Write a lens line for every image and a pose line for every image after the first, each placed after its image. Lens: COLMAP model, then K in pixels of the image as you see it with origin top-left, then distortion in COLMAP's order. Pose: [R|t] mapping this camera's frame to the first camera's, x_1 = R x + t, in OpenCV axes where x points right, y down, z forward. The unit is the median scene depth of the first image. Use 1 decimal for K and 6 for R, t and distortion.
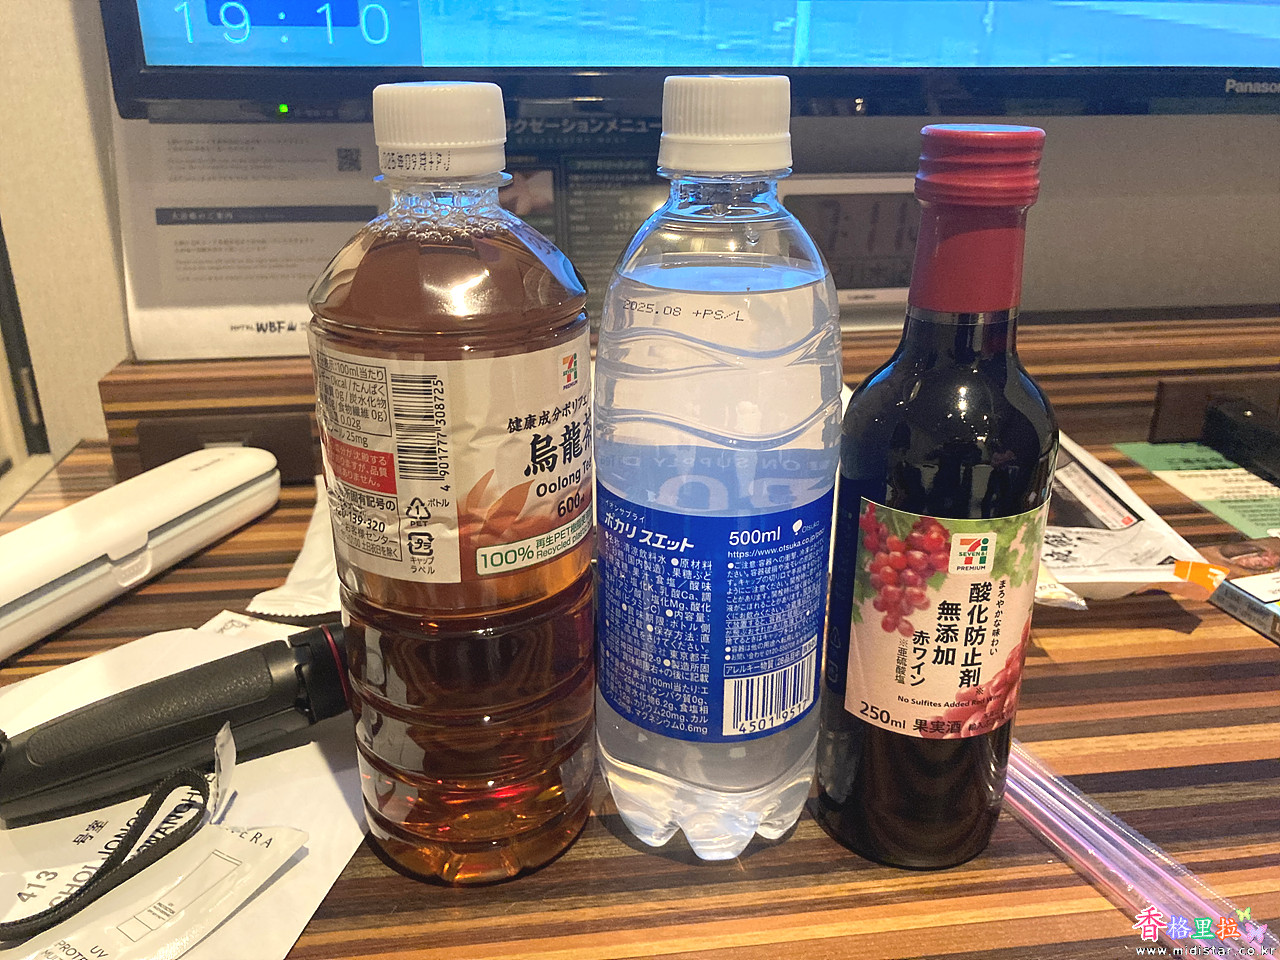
lens RADIAL K [[1053.8, 0, 639.5], [0, 1053.8, 480.9], [0, 0, 1]] dist [0.008860, -0.011072]
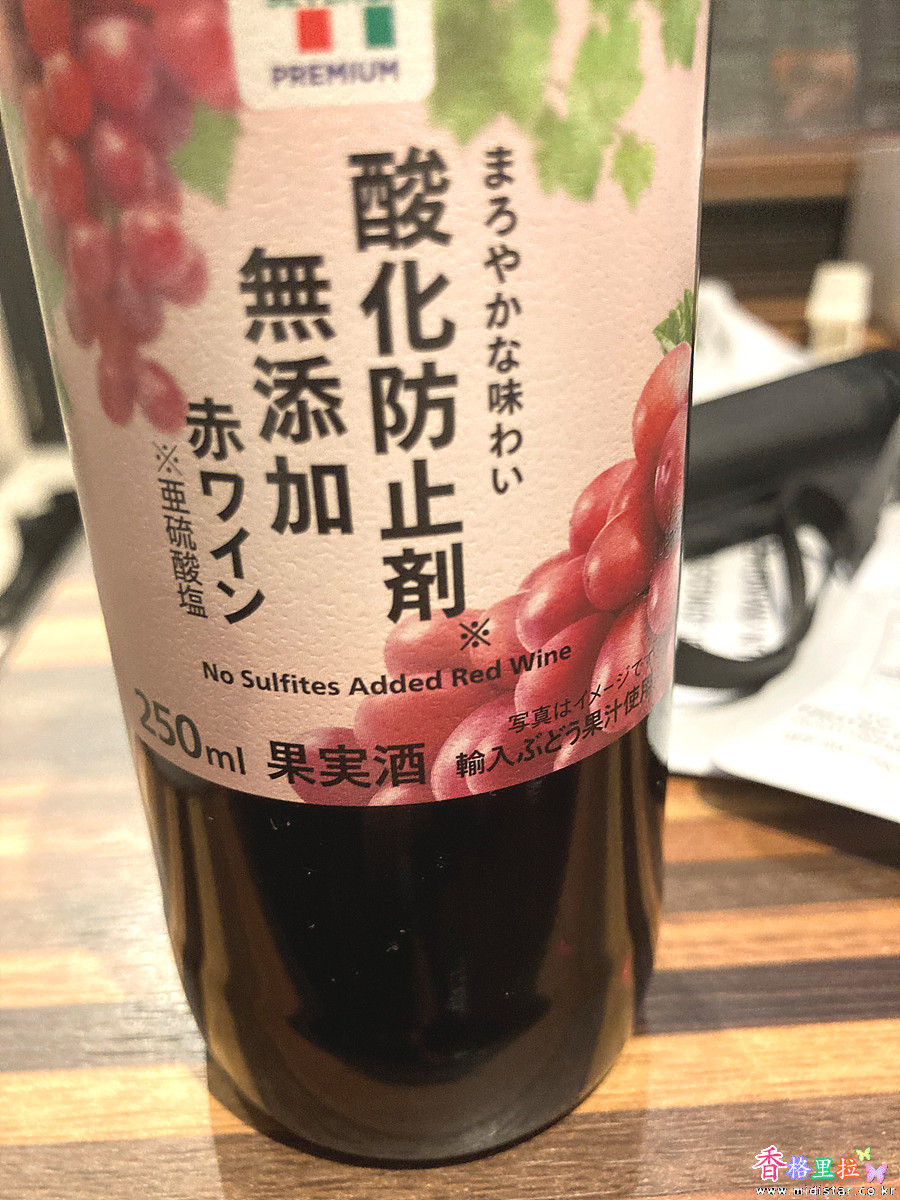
lens RADIAL K [[987.9, 0, 450.3], [0, 987.9, 599.4], [0, 0, 1]] dist [0.008860, -0.011072]
pose [[0.998516, -0.032114, -0.043973, 0.334424], [0.035193, 0.996846, 0.071128, 0.175322], [0.041550, -0.072570, 0.996498, 0.759699]]
